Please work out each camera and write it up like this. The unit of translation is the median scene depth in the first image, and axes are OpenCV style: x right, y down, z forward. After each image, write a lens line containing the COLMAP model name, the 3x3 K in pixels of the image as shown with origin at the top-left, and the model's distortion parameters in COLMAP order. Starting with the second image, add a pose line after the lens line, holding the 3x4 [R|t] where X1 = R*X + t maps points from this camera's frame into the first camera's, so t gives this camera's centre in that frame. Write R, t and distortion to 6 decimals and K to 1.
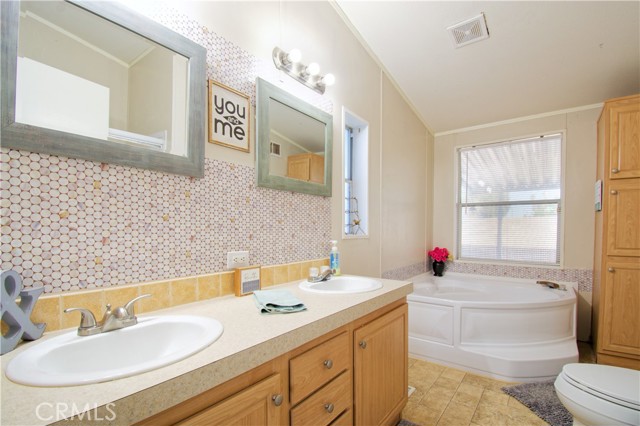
lens RADIAL K [[287.1, 0, 319.9], [0, 287.1, 237.7], [0, 0, 1]] dist [-0.000850, -0.016961]
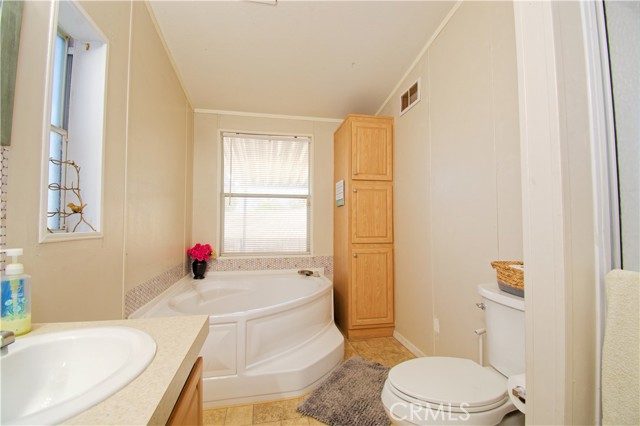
lens RADIAL K [[280.8, 0, 315.8], [0, 280.8, 209.9], [0, 0, 1]] dist [-0.002767, -0.000931]
pose [[0.654108, 0.030020, 0.755806, 0.033732], [0.024539, 0.997844, -0.060871, -0.011487], [-0.756003, 0.058363, 0.651961, 0.425810]]
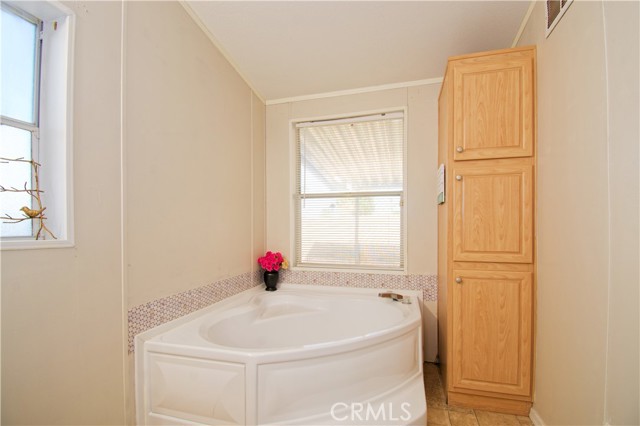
lens RADIAL K [[286.6, 0, 317.5], [0, 286.6, 227.5], [0, 0, 1]] dist [0.000303, -0.013712]
pose [[0.925458, -0.004628, 0.378822, 0.491653], [0.015308, 0.999566, -0.025187, -0.016627], [-0.378540, 0.029109, 0.925127, 0.532869]]
